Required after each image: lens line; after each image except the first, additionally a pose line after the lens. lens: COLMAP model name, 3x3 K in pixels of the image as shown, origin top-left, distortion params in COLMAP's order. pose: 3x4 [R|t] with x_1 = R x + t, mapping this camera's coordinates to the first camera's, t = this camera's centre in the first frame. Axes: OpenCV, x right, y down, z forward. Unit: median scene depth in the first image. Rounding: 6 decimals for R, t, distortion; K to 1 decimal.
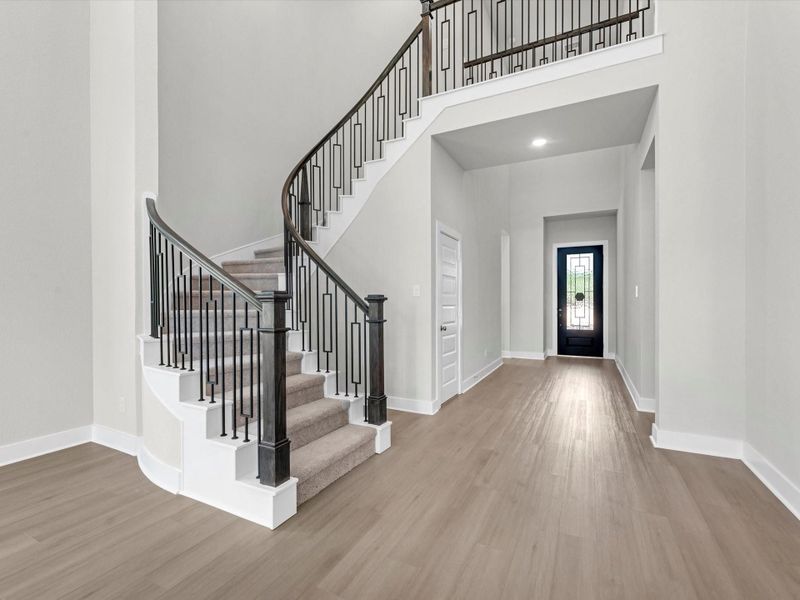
lens RADIAL K [[369.7, 0, 408.5], [0, 369.7, 307.1], [0, 0, 1]] dist [-0.001705, -0.000817]
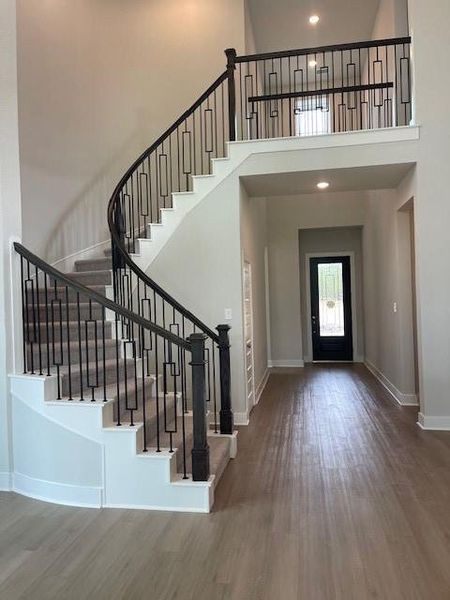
lens RADIAL K [[450.6, 0, 230.4], [0, 450.6, 300.1], [0, 0, 1]] dist [0.040643, -0.005100]
pose [[0.956732, -0.024734, 0.289918, -0.336825], [0.027873, 0.999589, -0.006704, -0.071427], [-0.289633, 0.014495, 0.957028, -0.275973]]
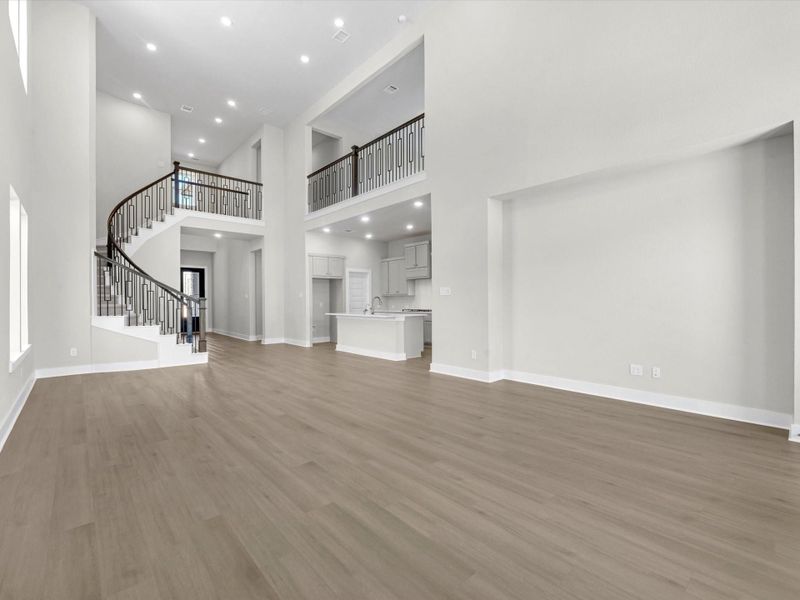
lens RADIAL K [[366.4, 0, 401.3], [0, 366.4, 301.2], [0, 0, 1]] dist [-0.000899, -0.000529]
pose [[0.371628, 0.000365, 0.928381, -1.354536], [0.008867, 0.999953, -0.003943, 0.009373], [-0.928339, 0.009697, 0.371608, -0.956056]]
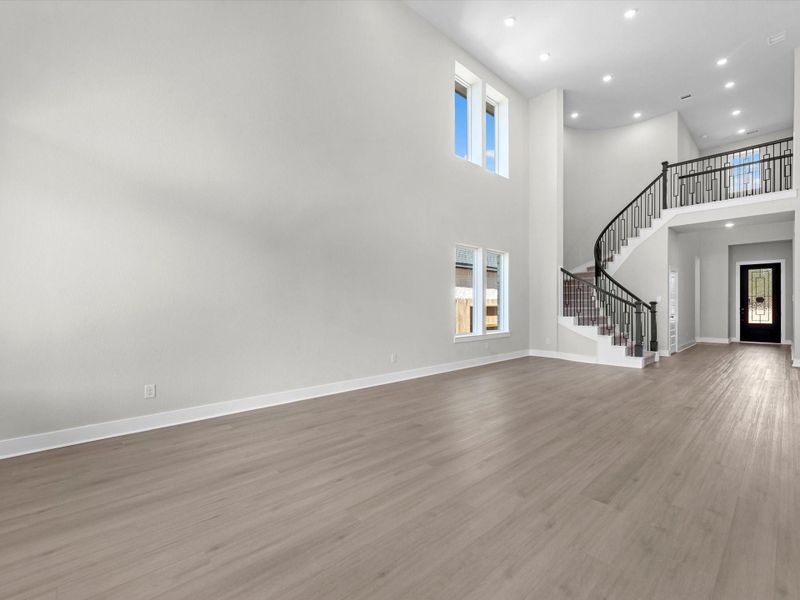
lens RADIAL K [[369.7, 0, 408.5], [0, 369.7, 307.1], [0, 0, 1]] dist [-0.001705, -0.000817]
pose [[0.940542, 0.001736, -0.339672, -0.570240], [-0.002350, 0.999996, -0.001396, 0.008540], [0.339669, 0.002111, 0.940543, -1.391456]]
